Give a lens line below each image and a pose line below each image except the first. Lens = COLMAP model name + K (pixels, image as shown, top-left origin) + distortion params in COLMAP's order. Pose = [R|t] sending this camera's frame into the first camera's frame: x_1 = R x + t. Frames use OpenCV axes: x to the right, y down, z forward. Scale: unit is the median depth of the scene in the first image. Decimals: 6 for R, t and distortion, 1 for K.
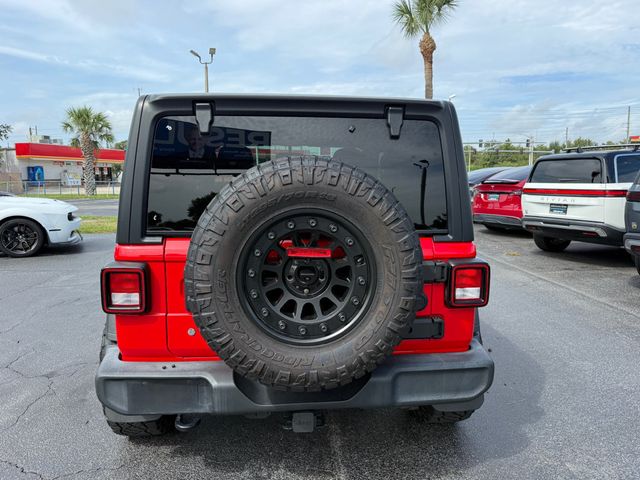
lens RADIAL K [[459.4, 0, 323.2], [0, 459.4, 237.1], [0, 0, 1]] dist [0.019587, -0.017637]
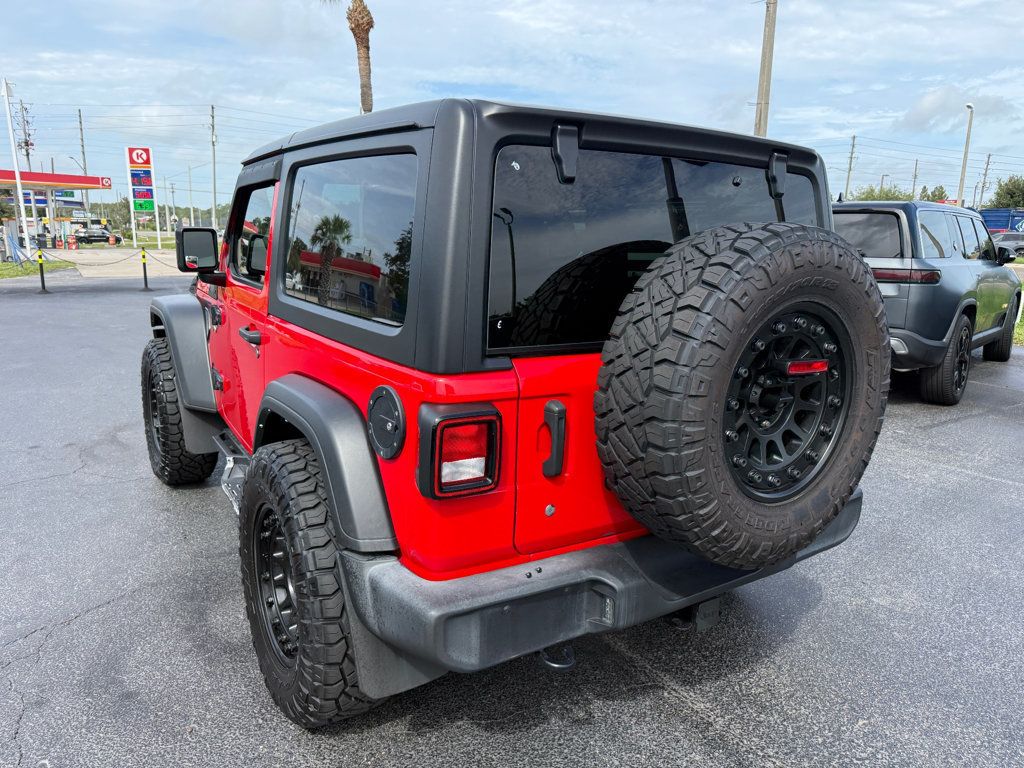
lens RADIAL K [[735.1, 0, 491.9], [0, 735.1, 375.1], [0, 0, 1]] dist [0.019587, -0.017637]
pose [[0.882344, -0.072583, 0.464974, -0.799436], [0.043394, 0.996374, 0.073189, -0.045455], [-0.468600, -0.044401, 0.882294, 0.196386]]
